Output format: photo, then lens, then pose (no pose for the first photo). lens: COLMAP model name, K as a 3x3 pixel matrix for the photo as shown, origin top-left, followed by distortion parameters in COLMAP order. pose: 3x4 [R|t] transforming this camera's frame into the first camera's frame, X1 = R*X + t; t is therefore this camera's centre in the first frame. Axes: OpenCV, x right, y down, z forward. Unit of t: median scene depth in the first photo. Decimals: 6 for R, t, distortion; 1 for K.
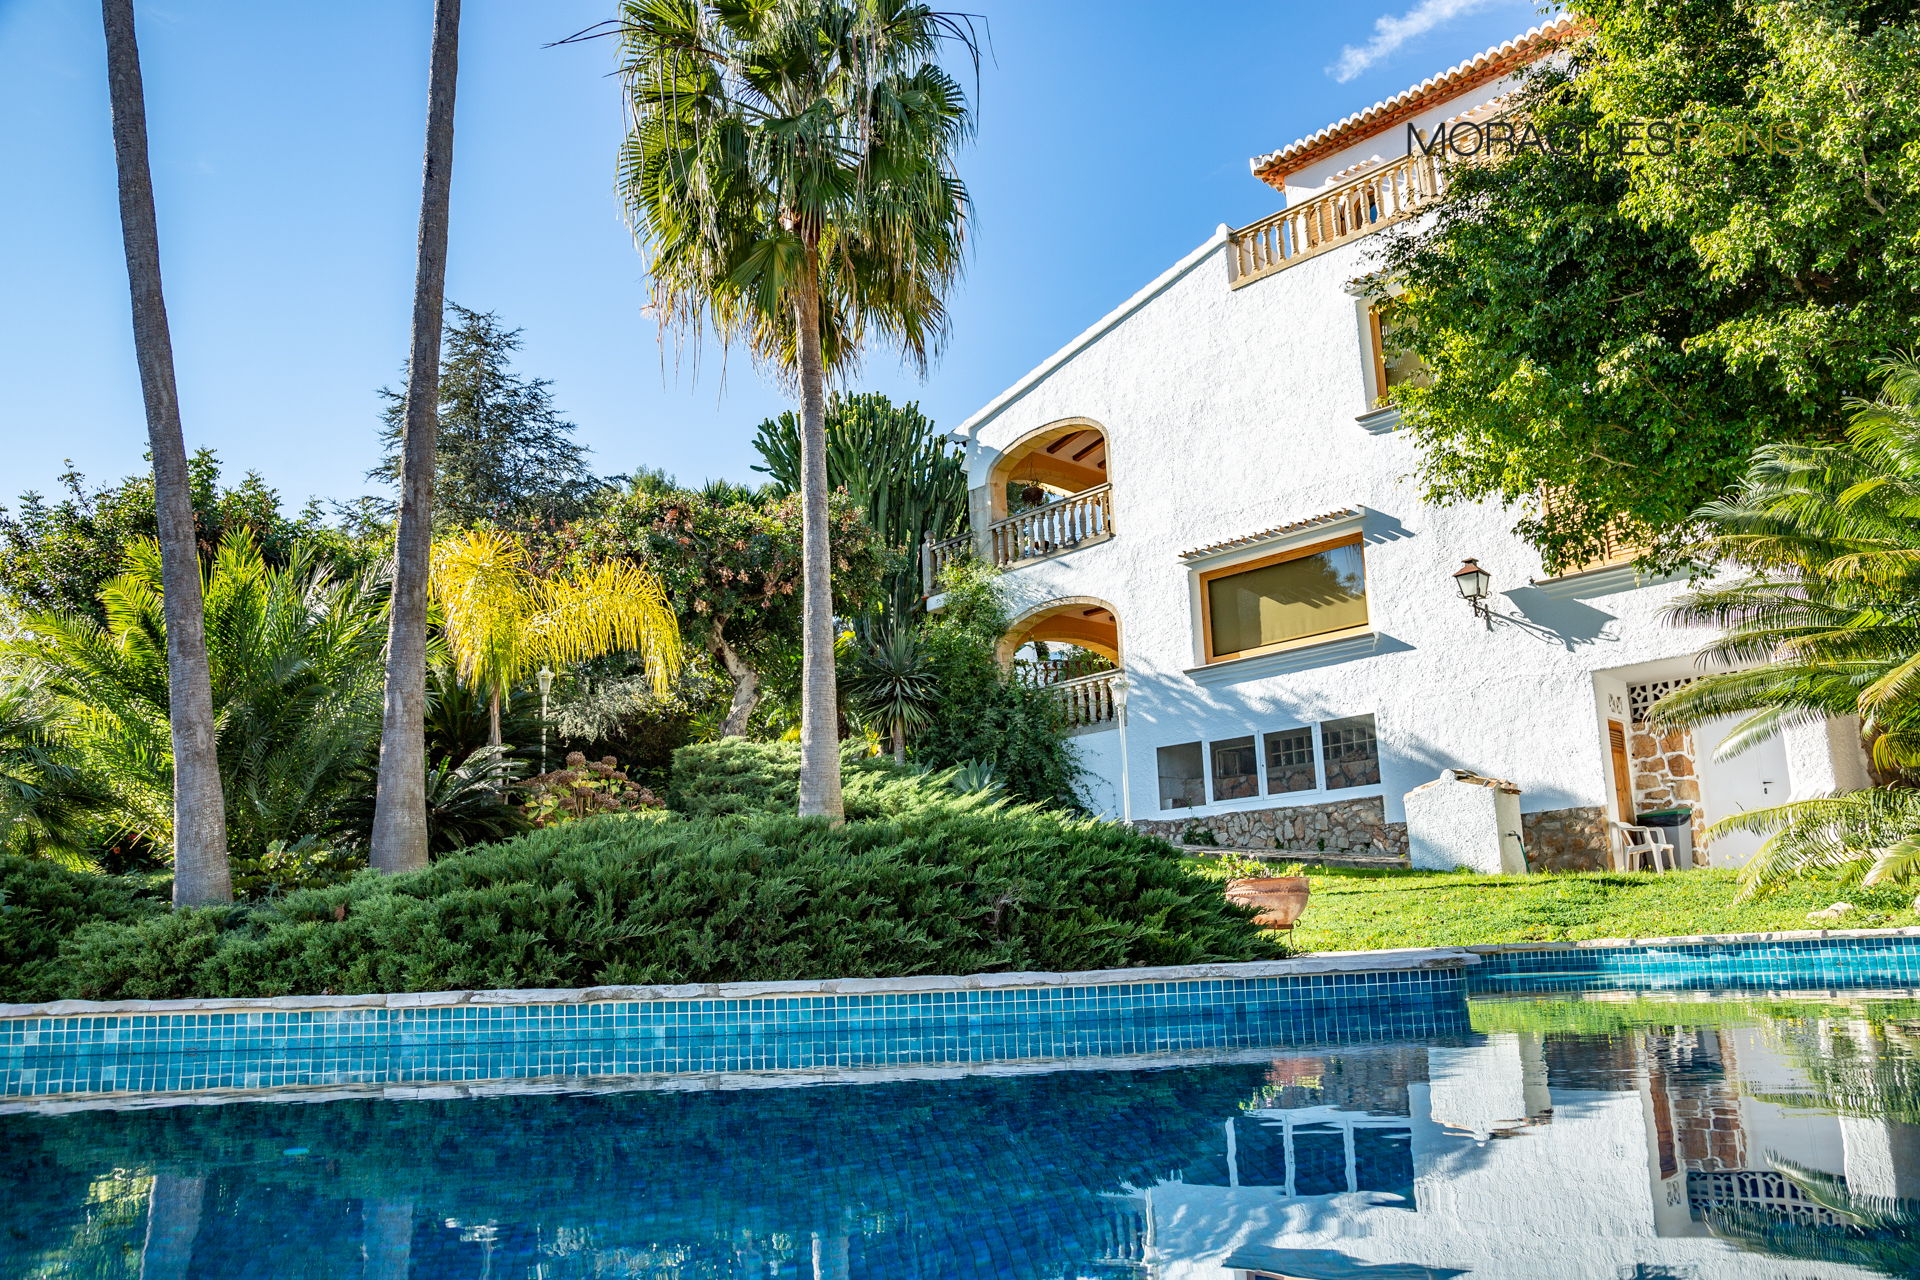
lens RADIAL K [[1476.8, 0, 958.4], [0, 1476.8, 638.2], [0, 0, 1]] dist [-0.031717, 0.001254]
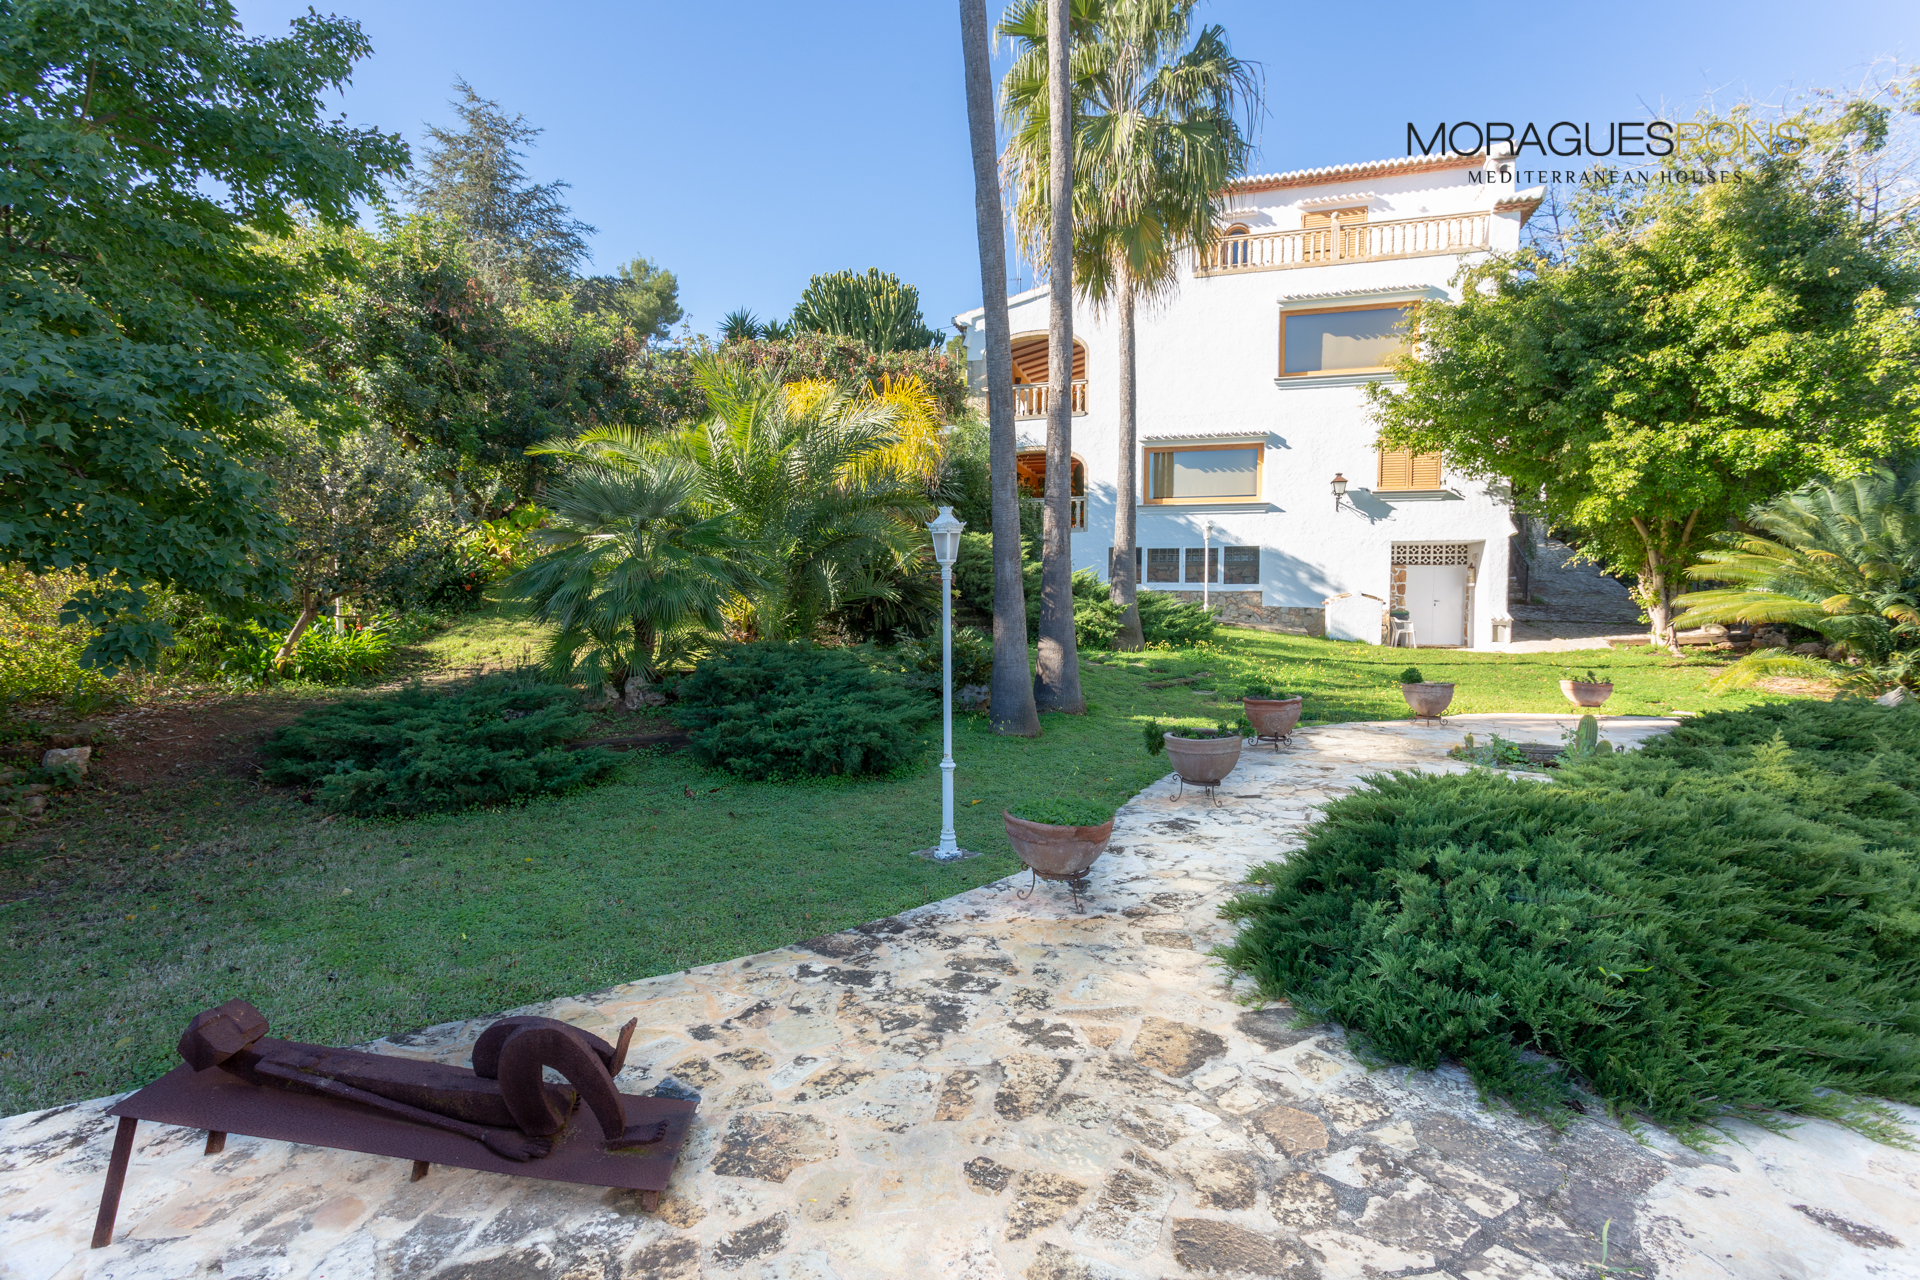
lens RADIAL K [[909.3, 0, 951.5], [0, 909.3, 642.0], [0, 0, 1]] dist [0.005544, 0.000750]
pose [[0.864154, 0.017412, 0.502925, -0.559239], [-0.140780, 0.967861, 0.208388, -0.014821], [-0.483134, -0.250882, 0.838833, 0.172435]]
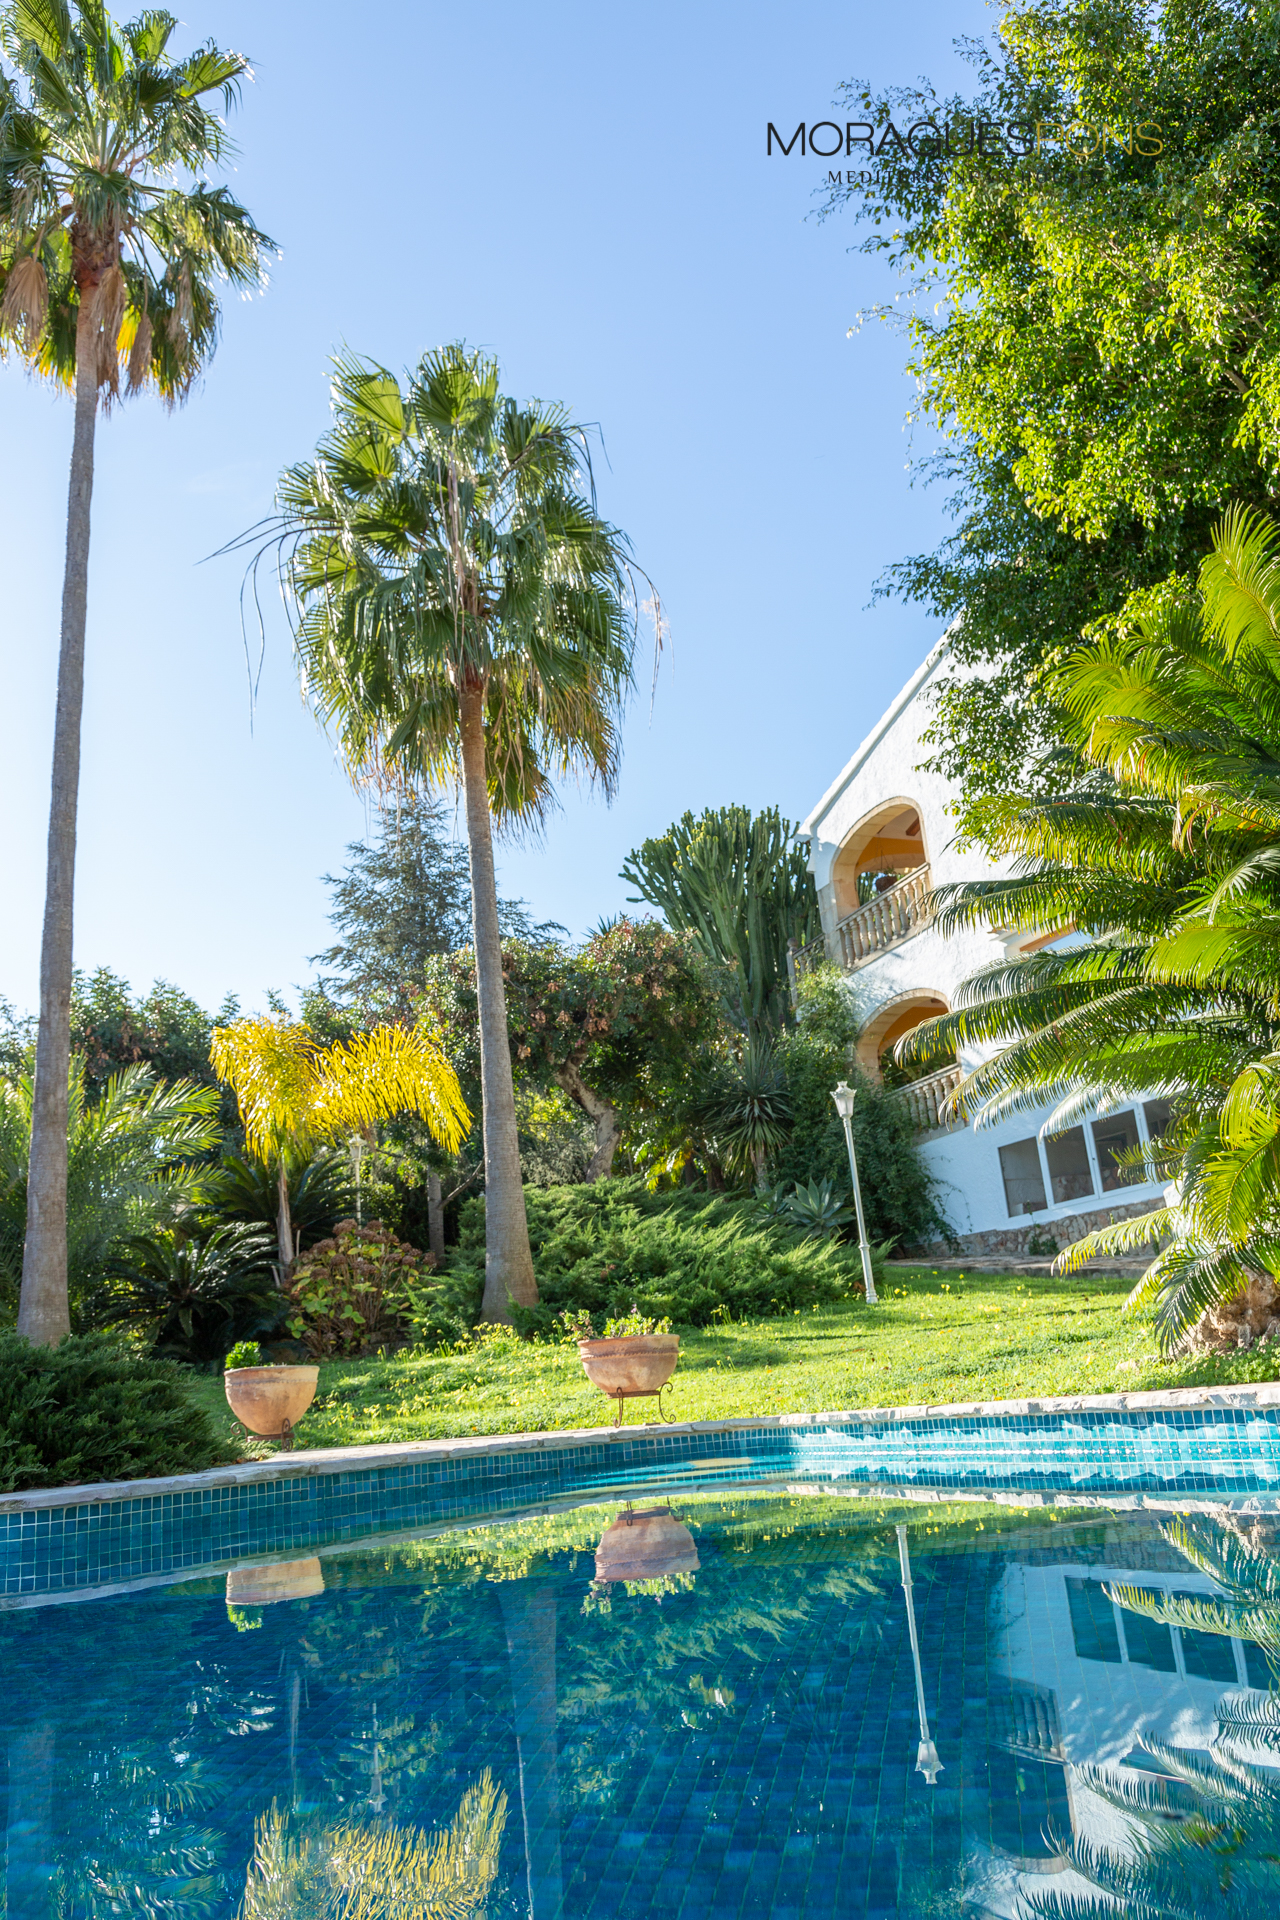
lens RADIAL K [[1476.8, 0, 647.3], [0, 1476.8, 958.4], [0, 0, 1]] dist [-0.031717, 0.001254]
pose [[0.935042, -0.145192, -0.323443, 0.242678], [0.126813, 0.988909, -0.077311, 0.002992], [0.331081, 0.031273, 0.943084, 0.085814]]
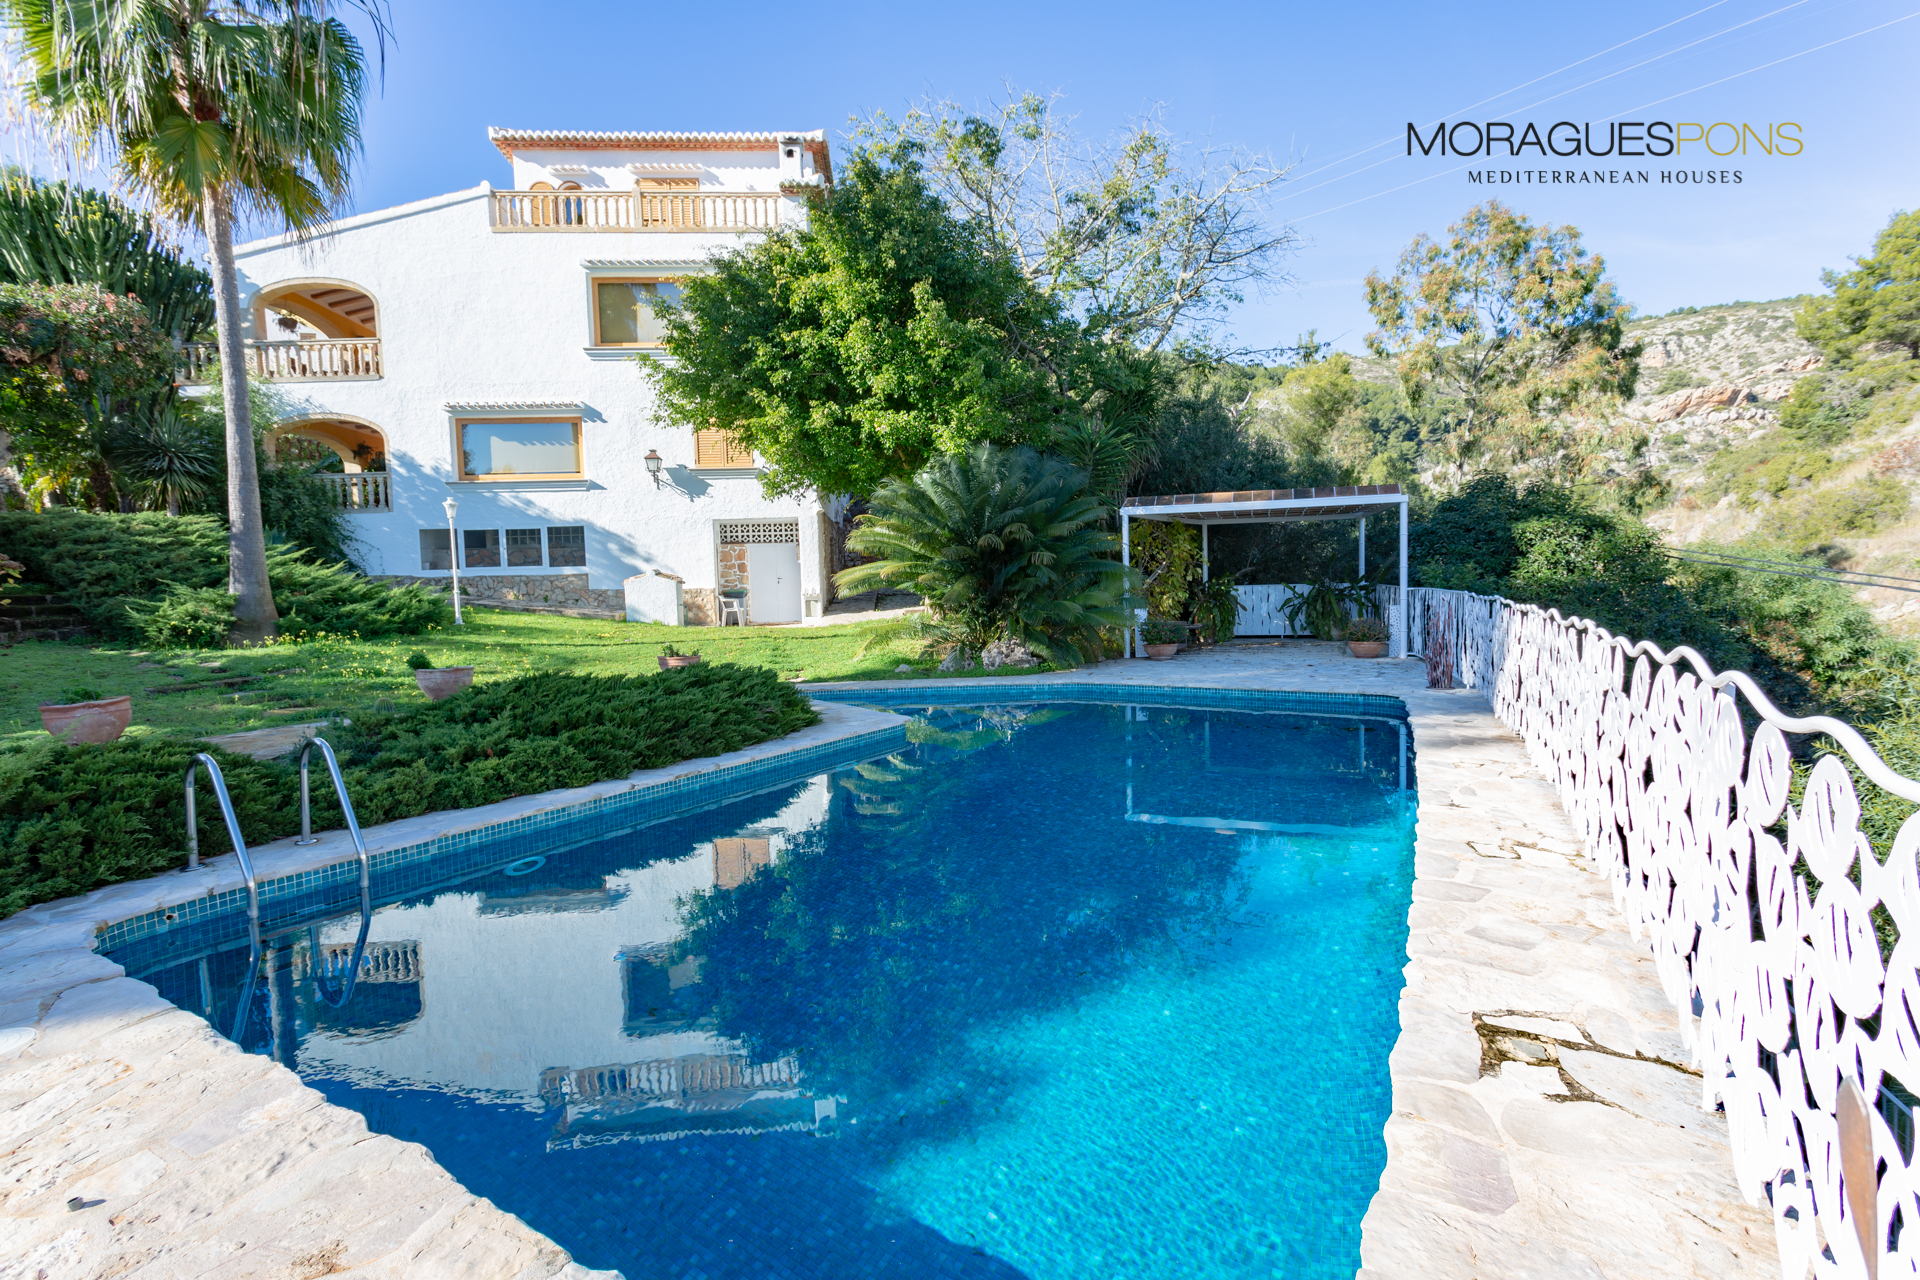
lens RADIAL K [[909.3, 0, 961.6], [0, 909.3, 643.1], [0, 0, 1]] dist [0.005544, 0.000750]
pose [[0.639084, -0.031427, 0.768494, -0.238376], [-0.158149, 0.972445, 0.171286, -0.062634], [-0.752702, -0.231003, 0.616505, -0.035562]]
